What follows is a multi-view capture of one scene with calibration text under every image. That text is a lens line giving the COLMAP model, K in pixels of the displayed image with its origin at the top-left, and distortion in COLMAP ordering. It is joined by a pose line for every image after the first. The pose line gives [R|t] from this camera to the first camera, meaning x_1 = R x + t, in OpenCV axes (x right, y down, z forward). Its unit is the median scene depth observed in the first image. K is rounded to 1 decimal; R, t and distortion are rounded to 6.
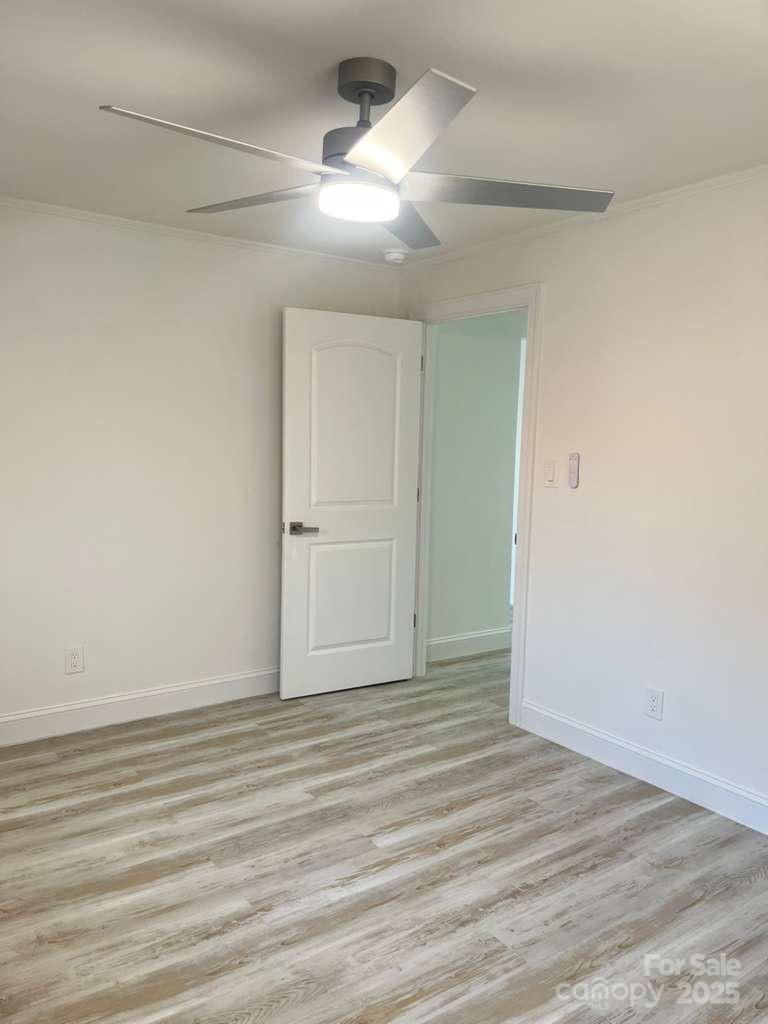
lens RADIAL K [[772.9, 0, 381.0], [0, 772.9, 513.3], [0, 0, 1]] dist [0.066729, -0.084730]
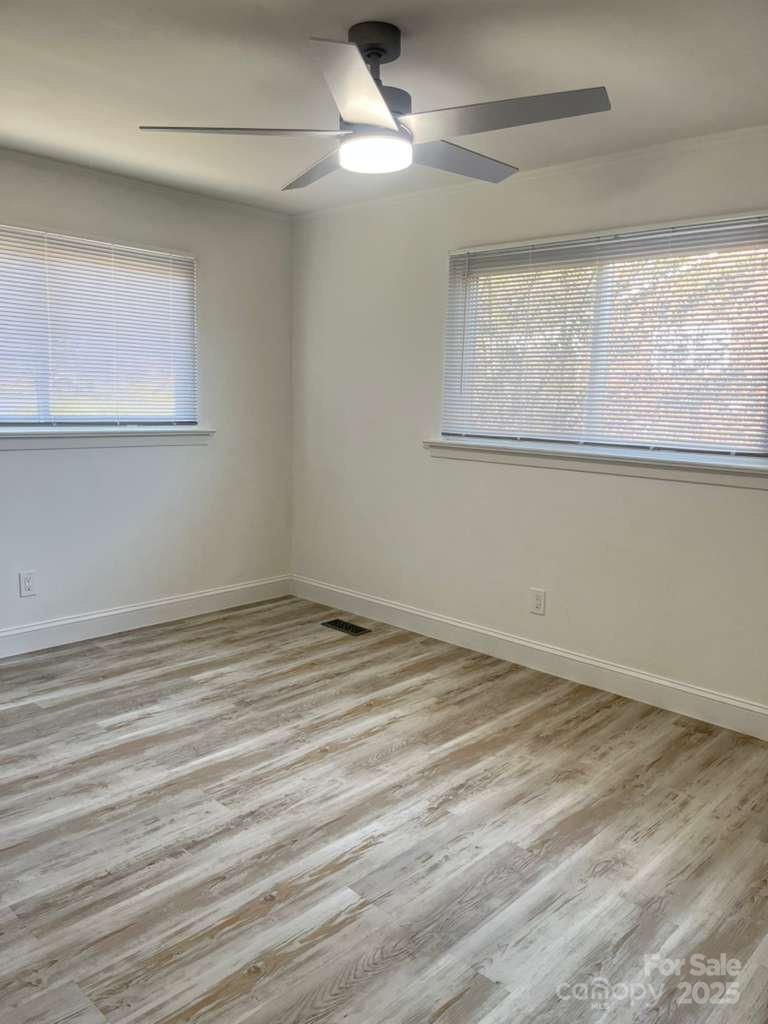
lens RADIAL K [[772.9, 0, 381.0], [0, 772.9, 513.3], [0, 0, 1]] dist [0.066729, -0.084730]
pose [[-0.977861, -0.025767, -0.207665, 0.148025], [-0.077490, 0.966427, 0.244978, -0.144954], [0.194381, 0.255646, -0.947027, 1.756938]]
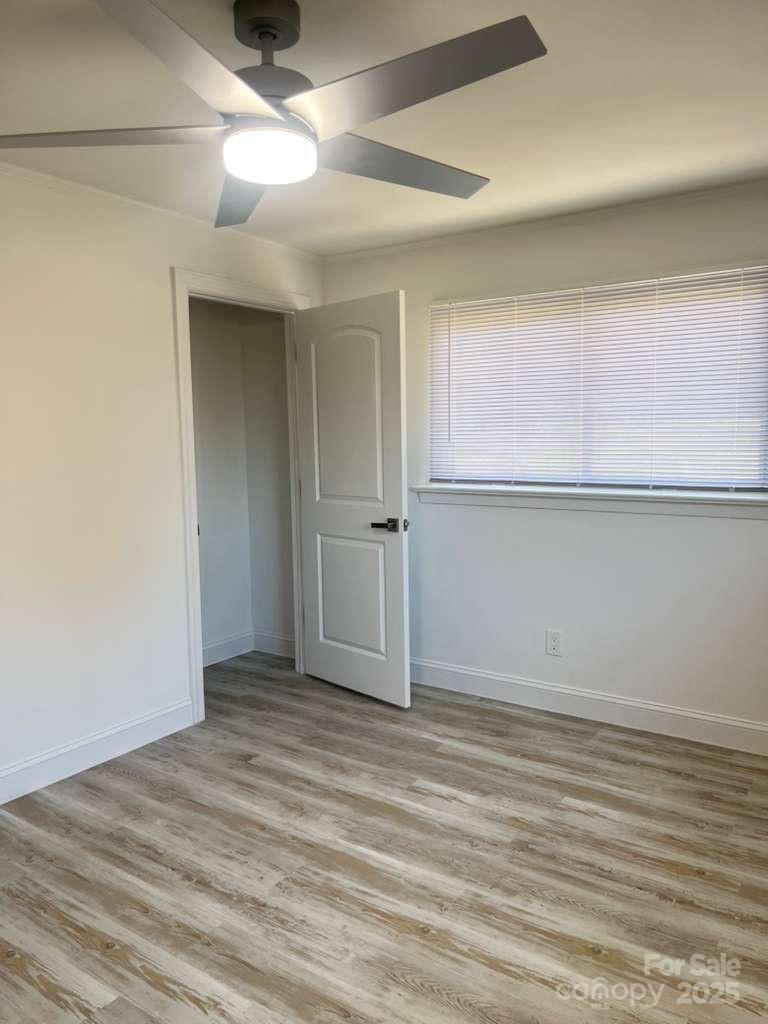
lens RADIAL K [[772.9, 0, 381.0], [0, 772.9, 513.3], [0, 0, 1]] dist [0.066729, -0.084730]
pose [[-0.344796, -0.117905, 0.931243, -0.751264], [0.100602, 0.981724, 0.161545, -0.112657], [-0.933271, 0.149385, -0.326633, 0.996625]]
